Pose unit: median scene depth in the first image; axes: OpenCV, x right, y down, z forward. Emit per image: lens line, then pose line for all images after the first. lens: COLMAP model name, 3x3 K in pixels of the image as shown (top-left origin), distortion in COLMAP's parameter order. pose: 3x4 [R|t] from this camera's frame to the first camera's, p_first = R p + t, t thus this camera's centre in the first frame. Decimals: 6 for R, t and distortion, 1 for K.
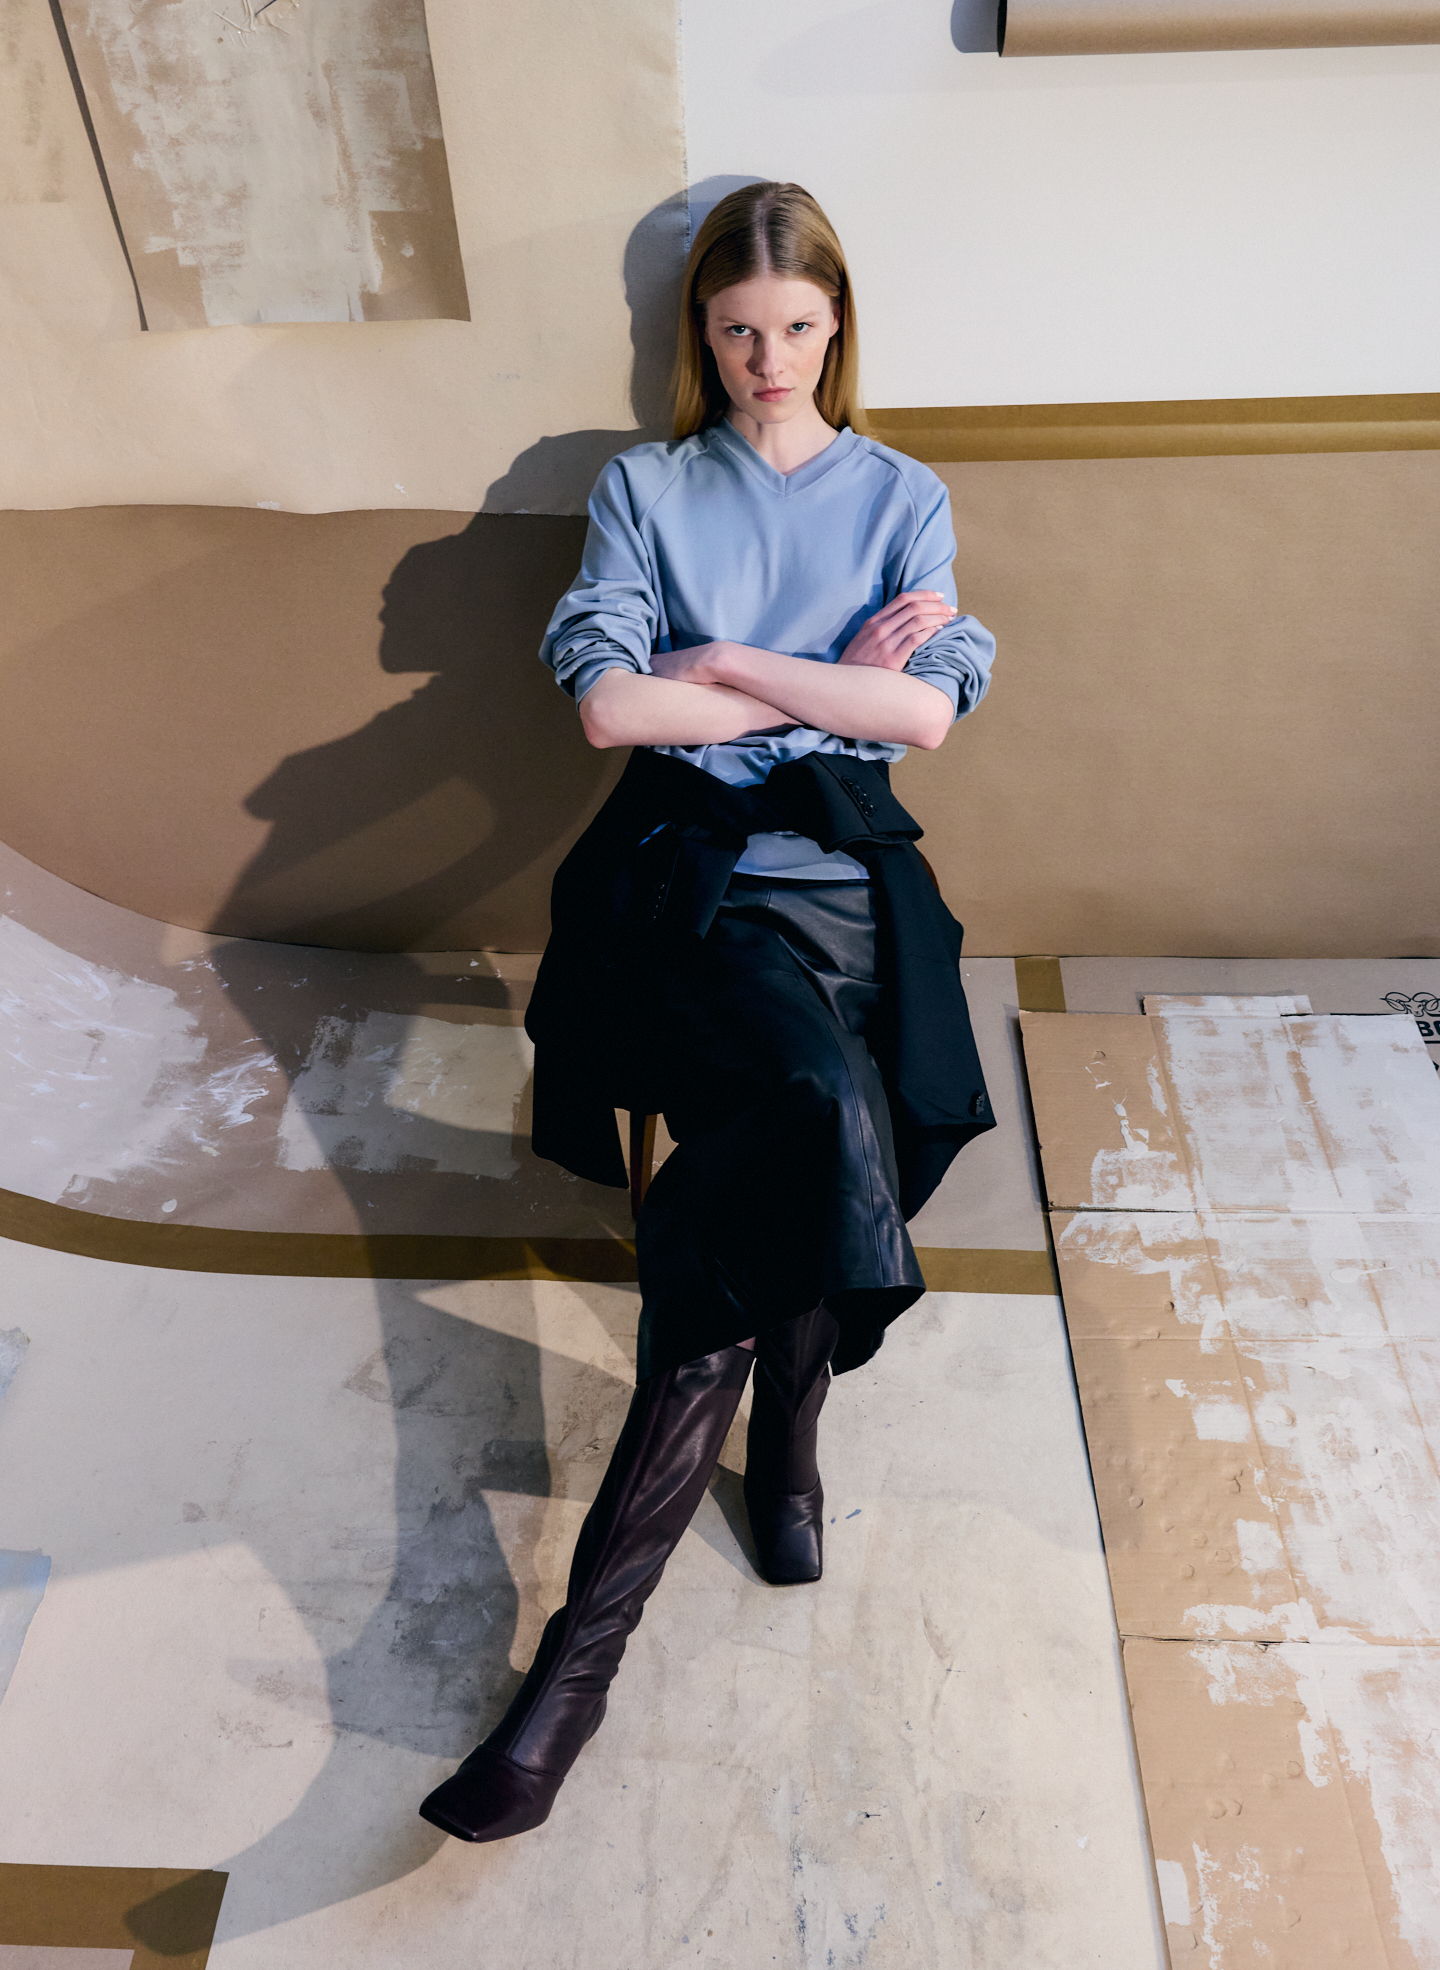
lens RADIAL K [[1605.9, 0, 725.9], [0, 1605.9, 973.3], [0, 0, 1]] dist [0.032885, -0.032560]
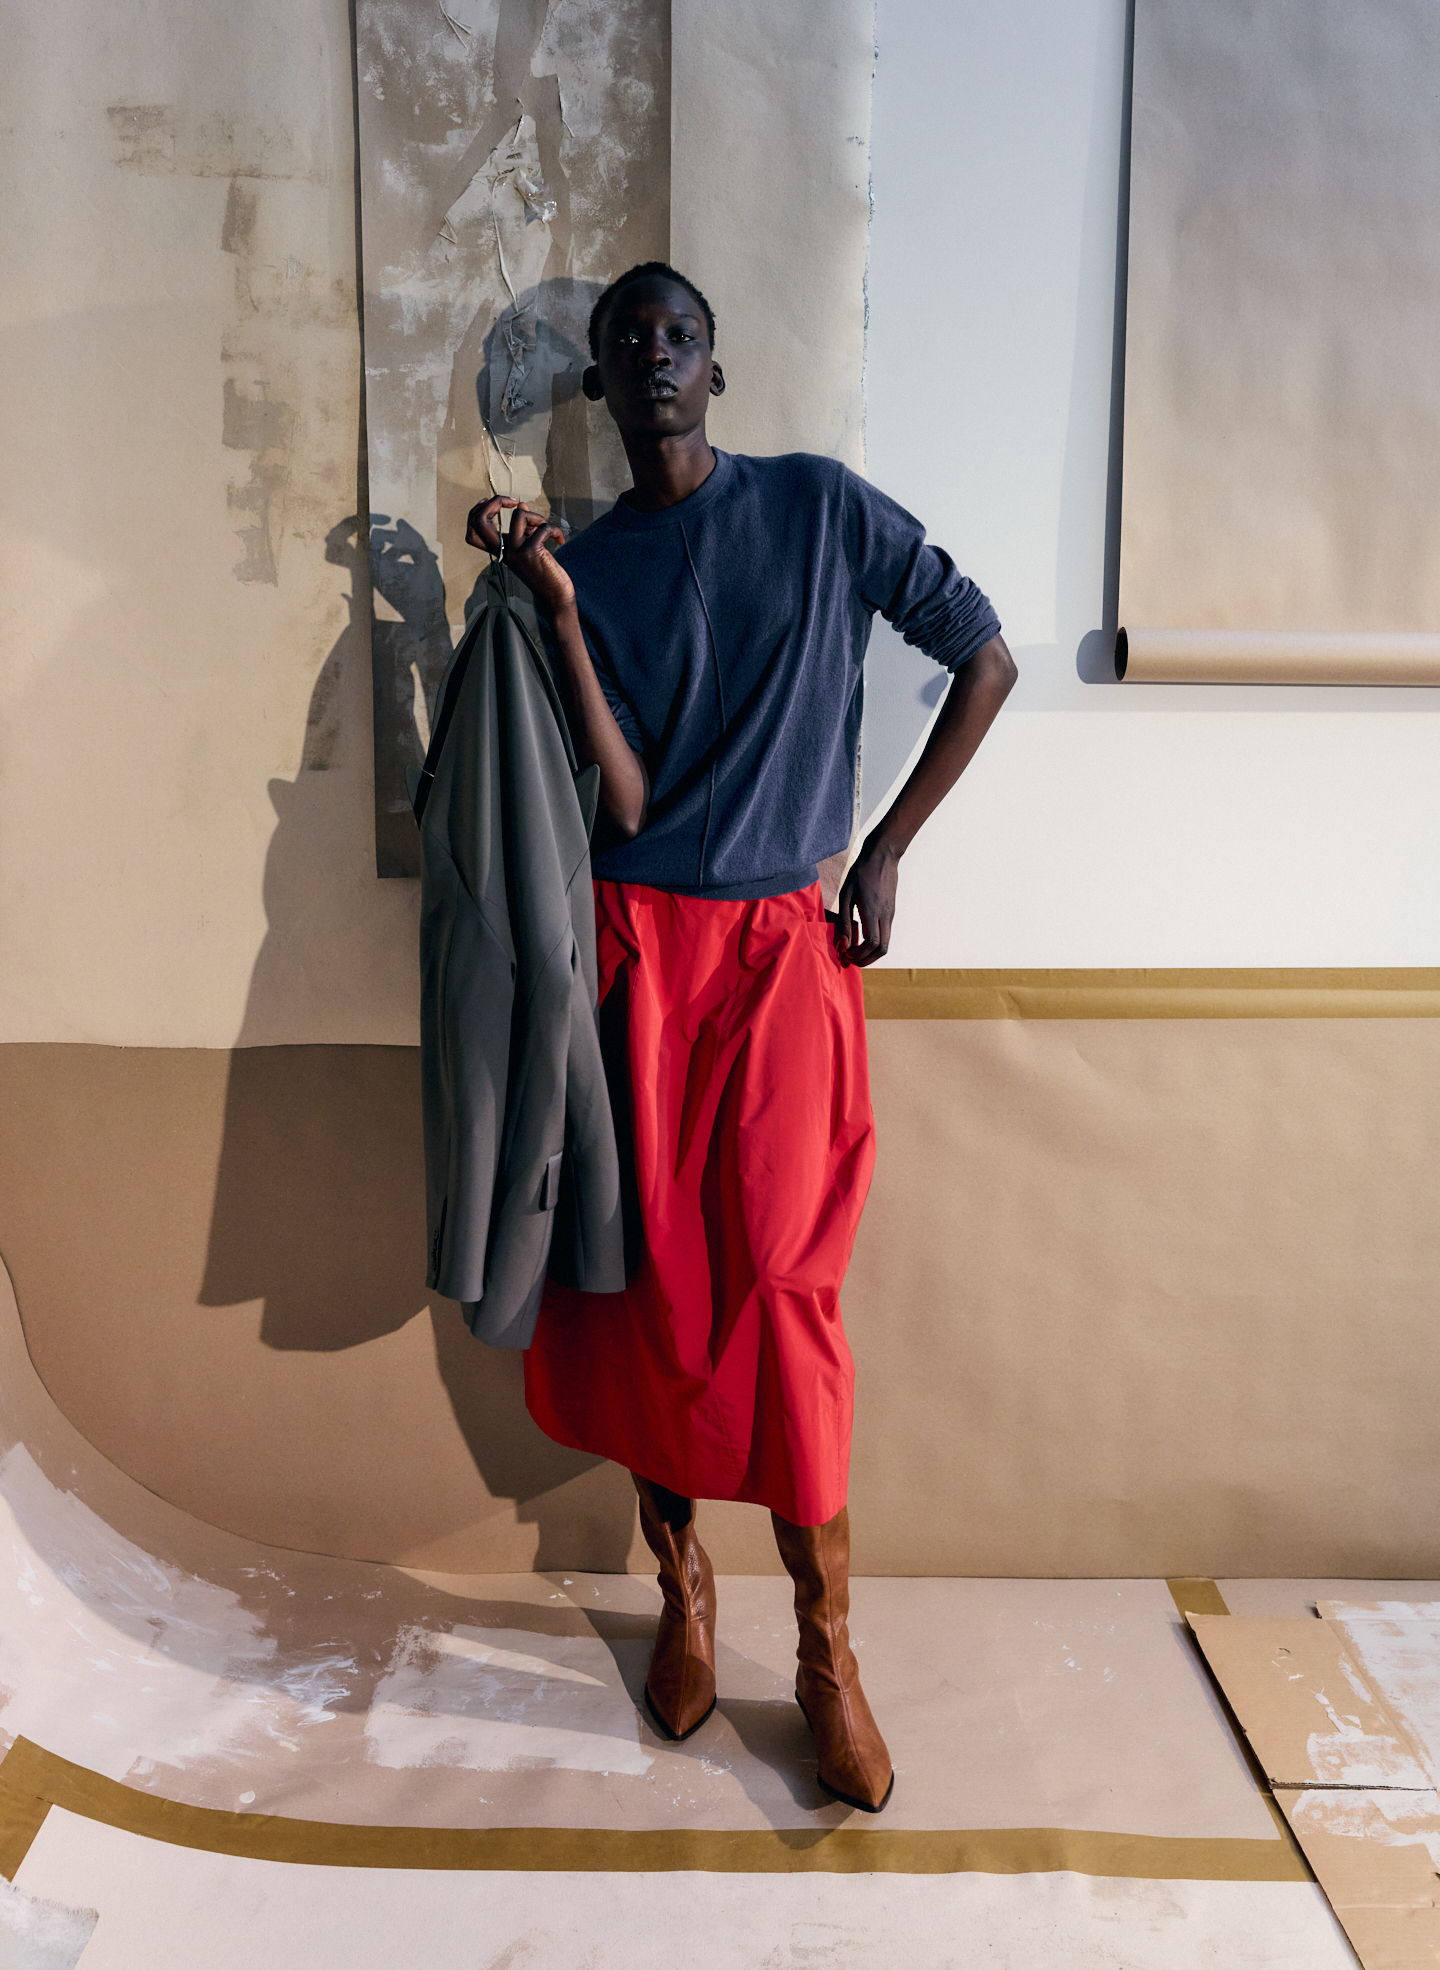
lens RADIAL K [[1907.0, 0, 730.4], [0, 1907.0, 943.6], [0, 0, 1]] dist [-0.037229, 0.048173]
pose [[0.997115, 0.026998, 0.070938, -0.188681], [0.015221, 0.844489, -0.535357, 0.323620], [-0.074360, 0.534892, 0.841642, -0.095729]]
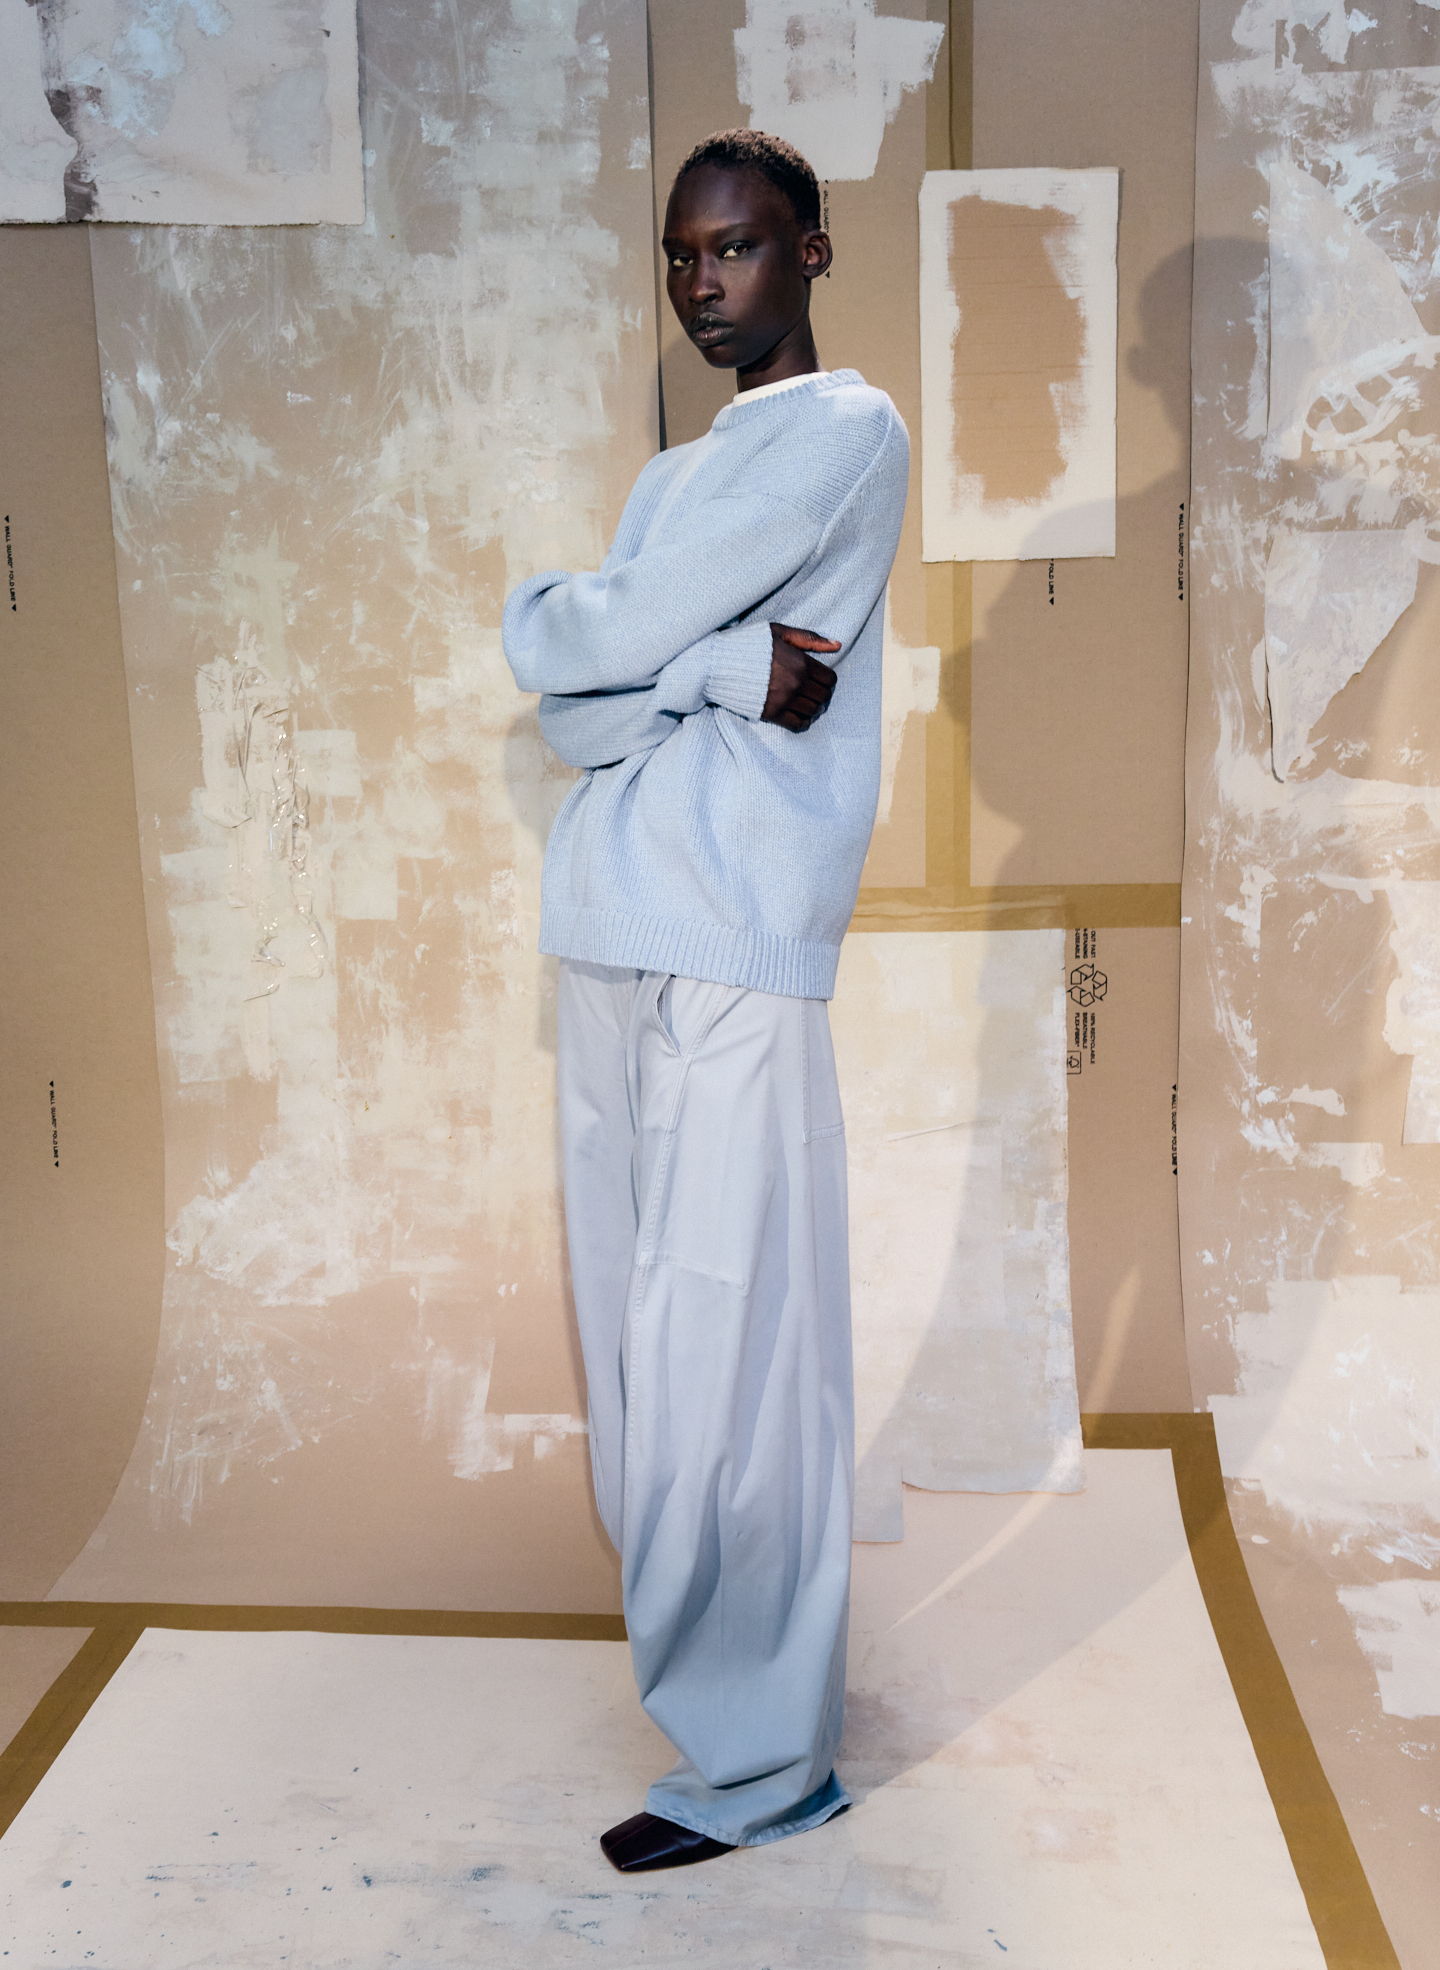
lens RADIAL K [[1888.1, 0, 724.1], [0, 1888.1, 994.5], [0, 0, 1]] dist [-0.037338, 0.076411]
pose [[-0.048539, 0.193183, -0.979961, 0.845458], [-0.648380, 0.740208, 0.178035, -0.116190], [0.759768, 0.644029, 0.089327, 0.427661]]
